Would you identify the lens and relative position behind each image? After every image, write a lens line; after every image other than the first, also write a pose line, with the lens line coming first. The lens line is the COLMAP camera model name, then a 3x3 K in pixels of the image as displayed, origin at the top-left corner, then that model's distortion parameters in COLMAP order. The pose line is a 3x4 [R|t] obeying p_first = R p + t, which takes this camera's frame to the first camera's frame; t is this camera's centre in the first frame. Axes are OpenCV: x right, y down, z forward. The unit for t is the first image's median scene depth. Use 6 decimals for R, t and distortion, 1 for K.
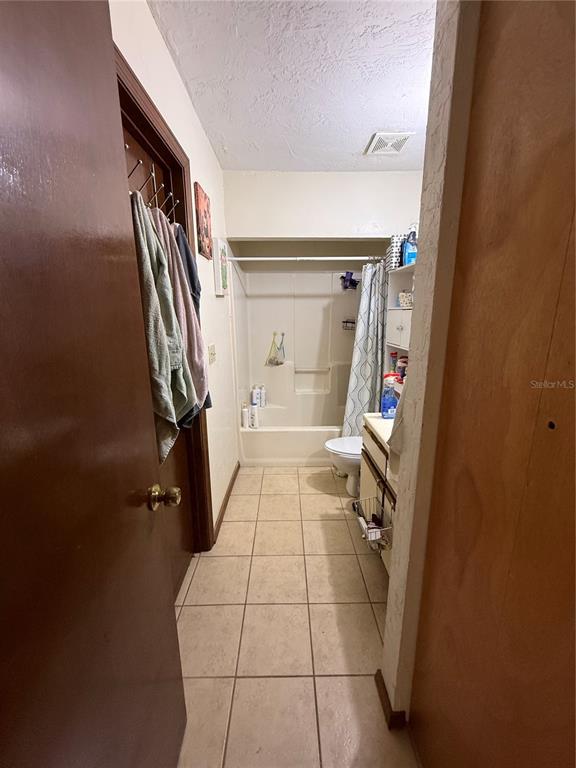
lens RADIAL K [[307.0, 0, 289.5], [0, 307.0, 385.9], [0, 0, 1]] dist [-0.000335, -0.000034]
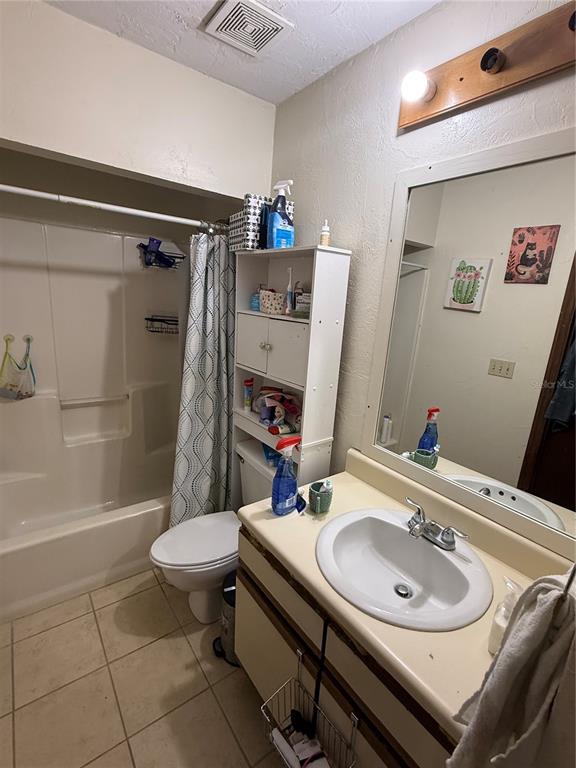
lens RADIAL K [[366.3, 0, 286.9], [0, 366.3, 384.6], [0, 0, 1]] dist [0.002019, -0.000510]
pose [[0.808650, -0.077016, 0.583228, -0.045003], [0.060406, 0.997024, 0.047906, -0.122507], [-0.585181, -0.003509, 0.810895, 0.308310]]
